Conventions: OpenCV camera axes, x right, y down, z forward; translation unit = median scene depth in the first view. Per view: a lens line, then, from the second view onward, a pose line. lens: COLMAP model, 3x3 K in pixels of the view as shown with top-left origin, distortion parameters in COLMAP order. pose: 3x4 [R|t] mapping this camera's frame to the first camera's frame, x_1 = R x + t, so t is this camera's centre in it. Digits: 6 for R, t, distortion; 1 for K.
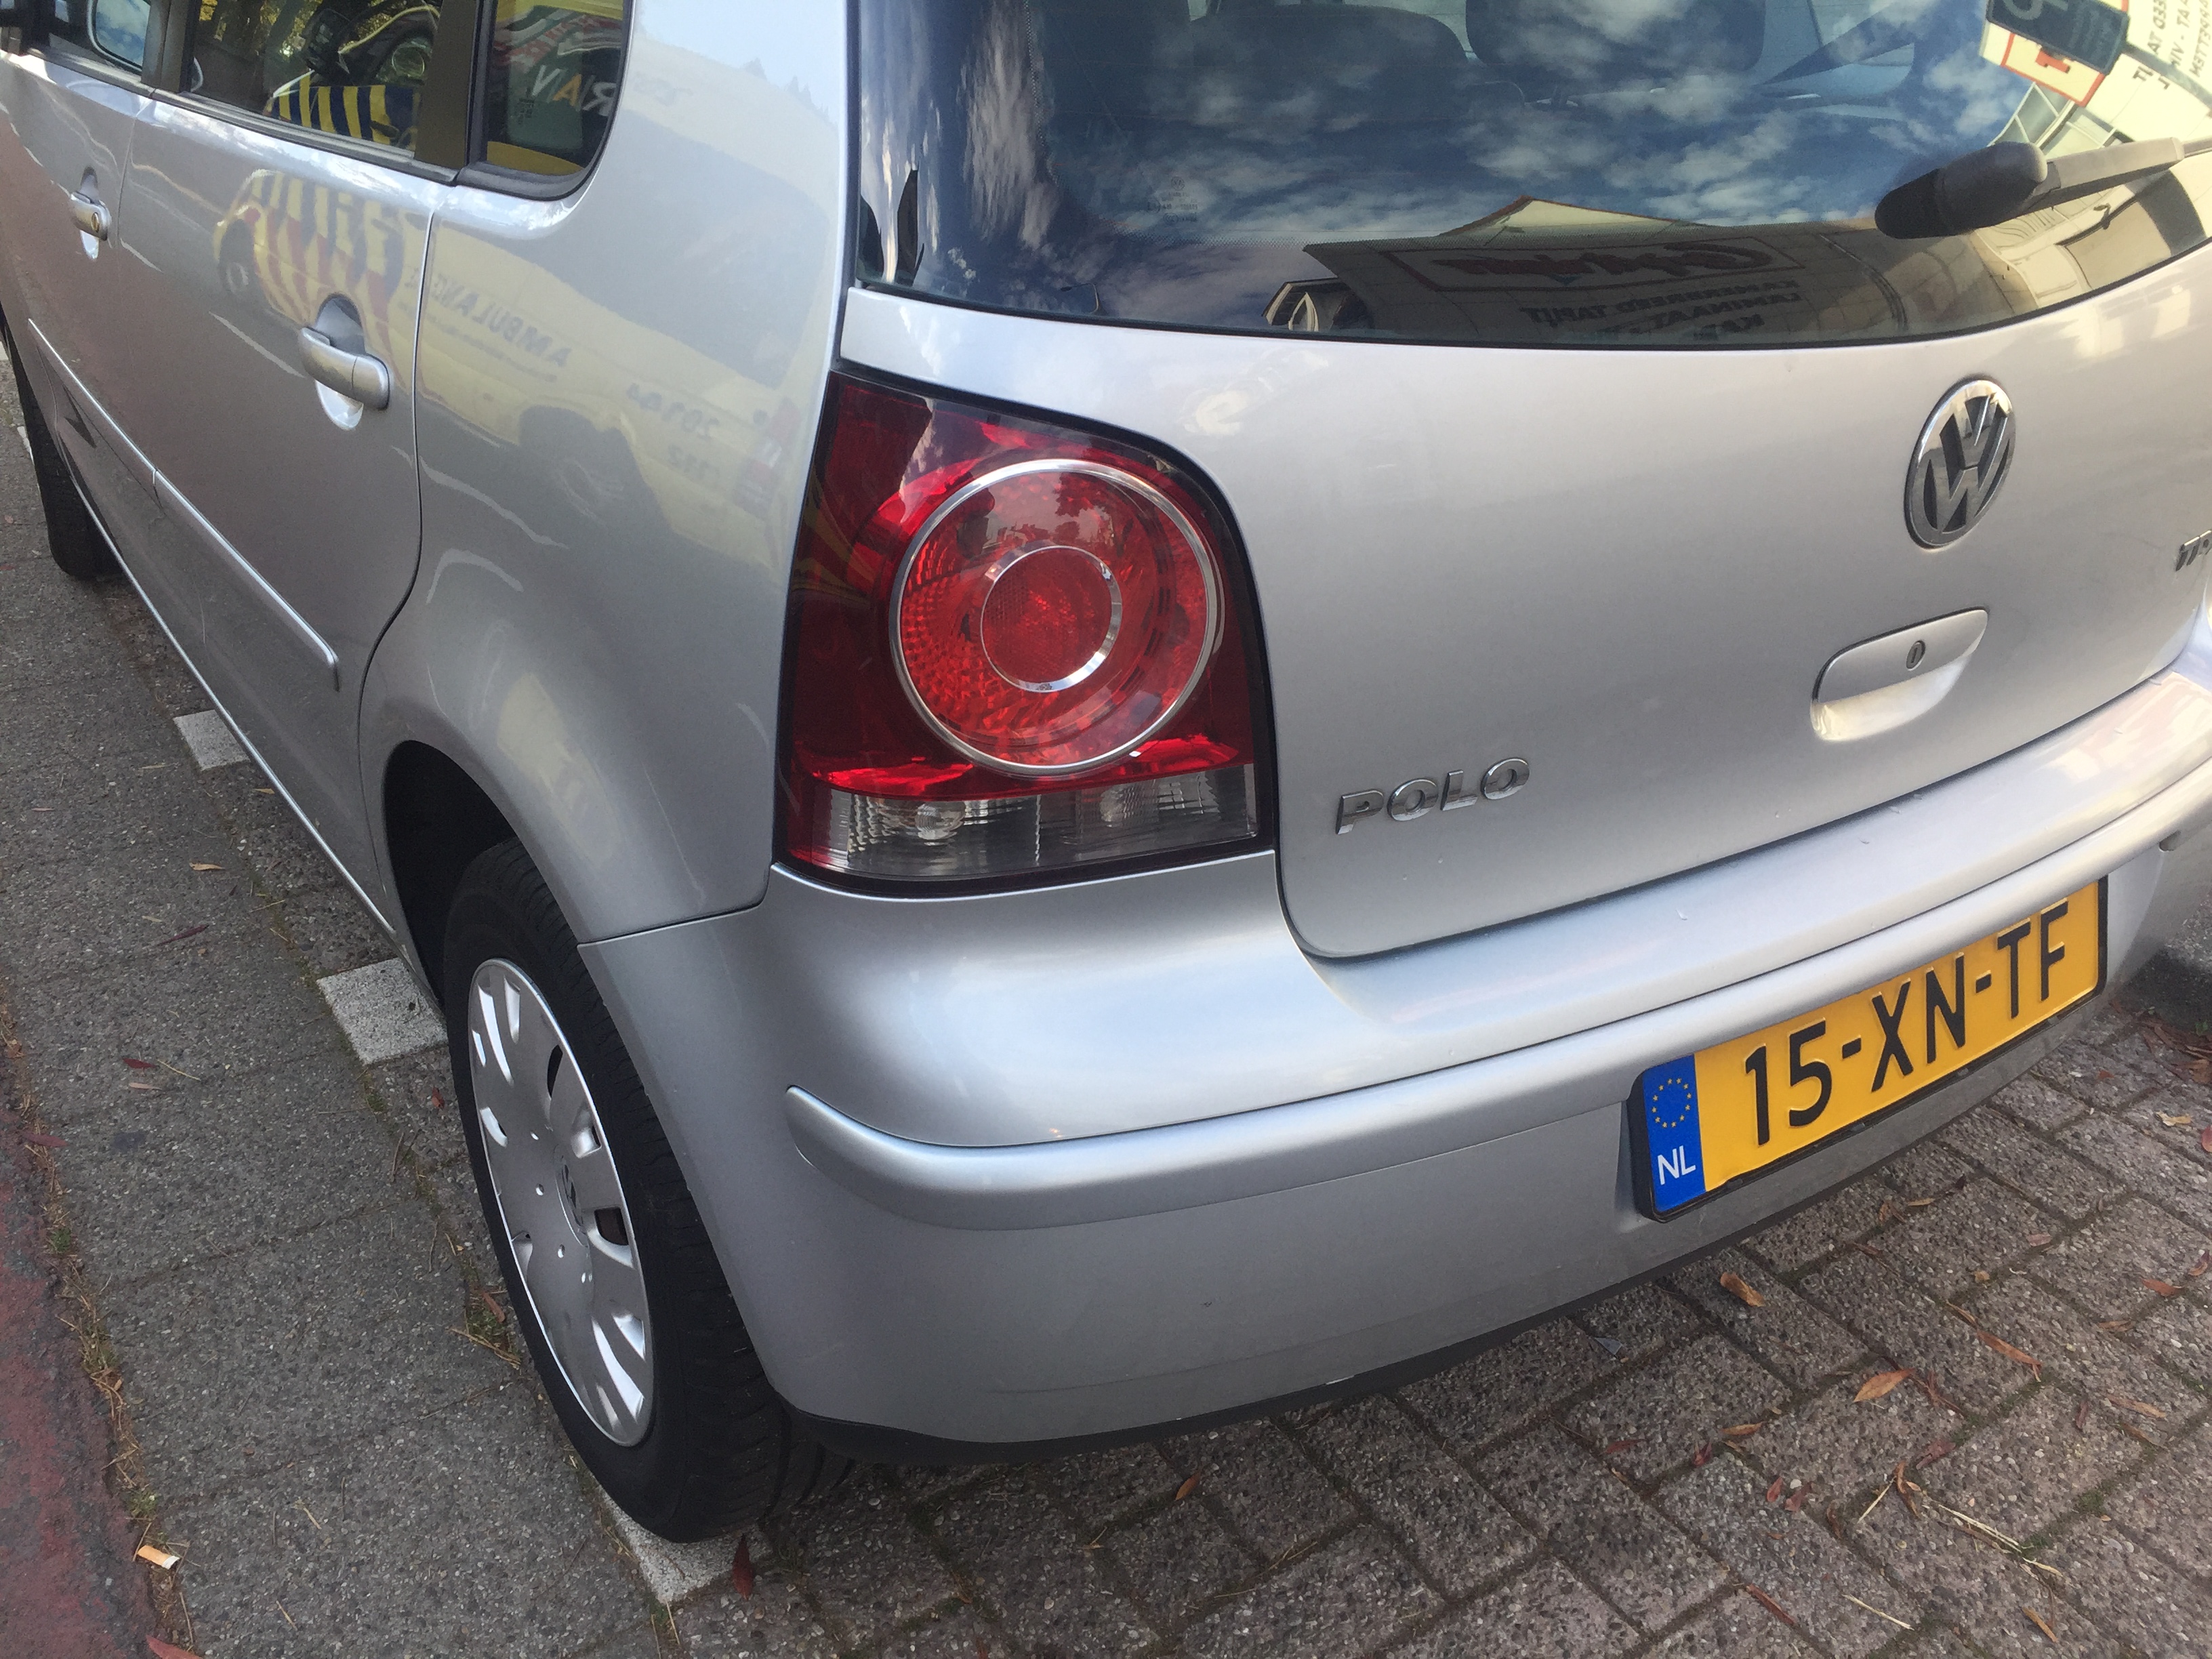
lens RADIAL K [[1765.0, 0, 1107.2], [0, 1765.0, 778.0], [0, 0, 1]] dist [0.011924, 0.002588]
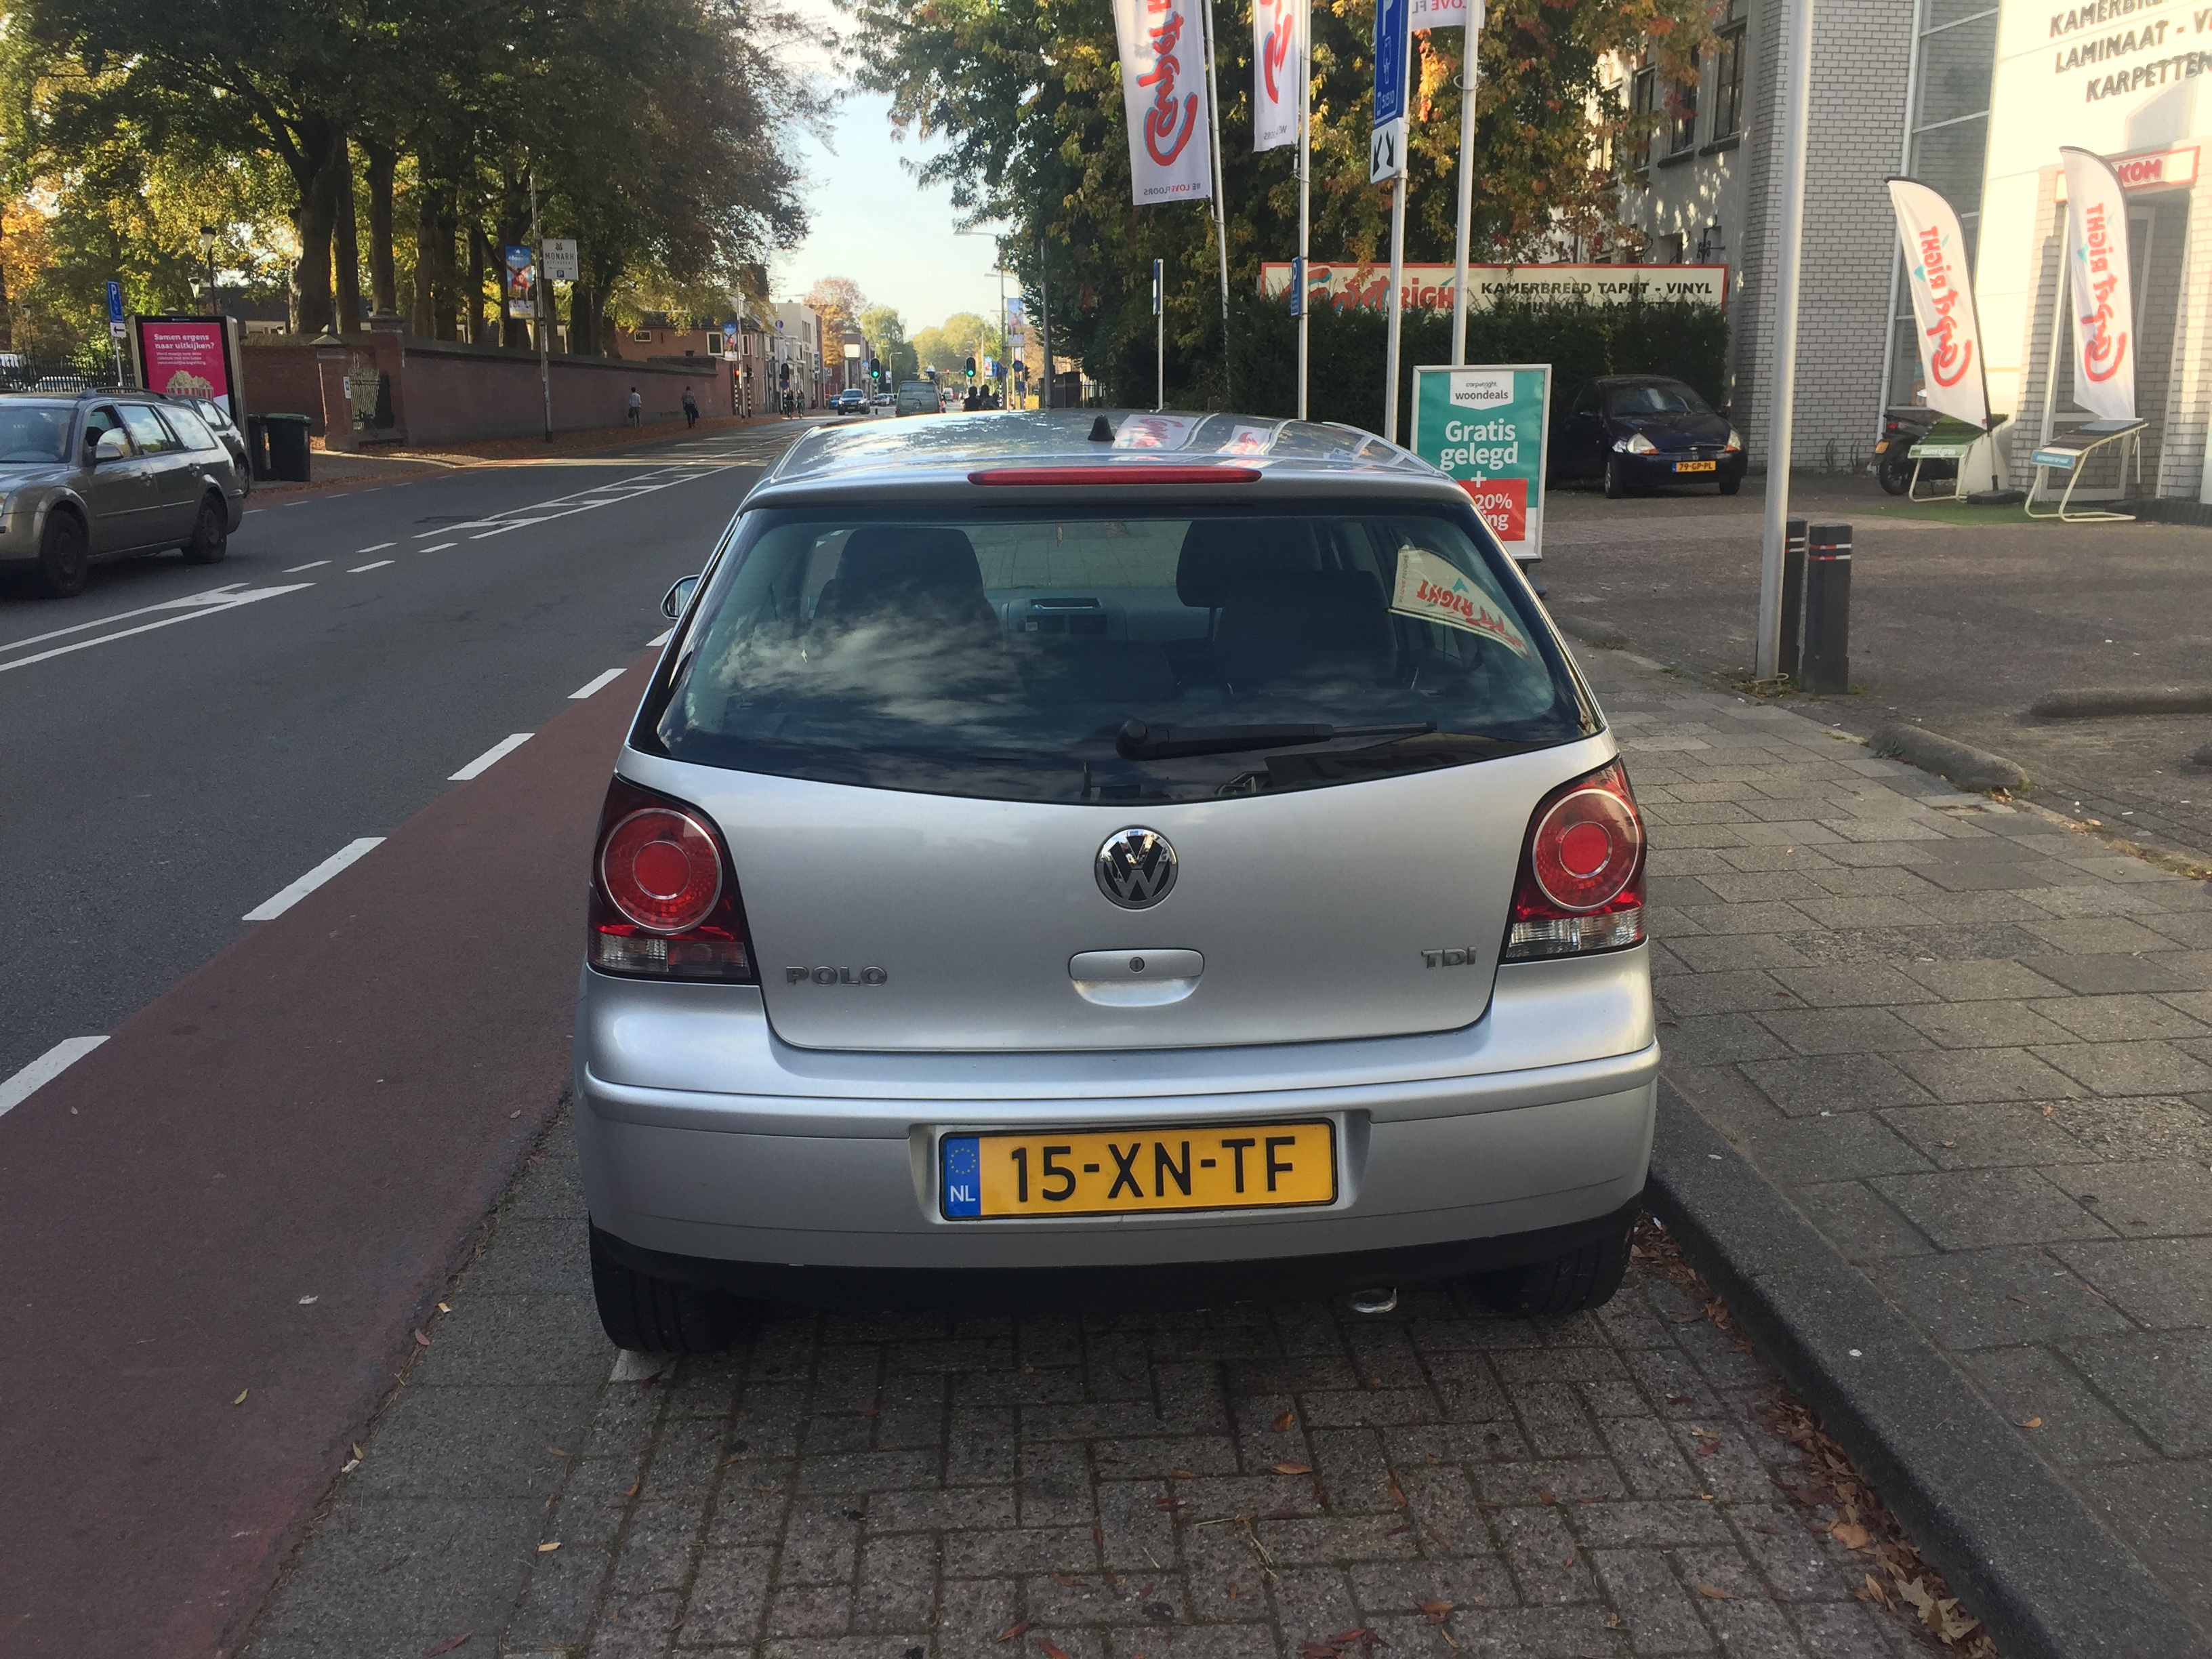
lens RADIAL K [[1765.0, 0, 1107.2], [0, 1765.0, 778.0], [0, 0, 1]] dist [0.011924, 0.002588]
pose [[0.875453, 0.076603, -0.477195, 1.290609], [-0.194913, 0.959464, -0.203563, 0.131979], [0.442258, 0.271221, 0.854896, -0.716745]]
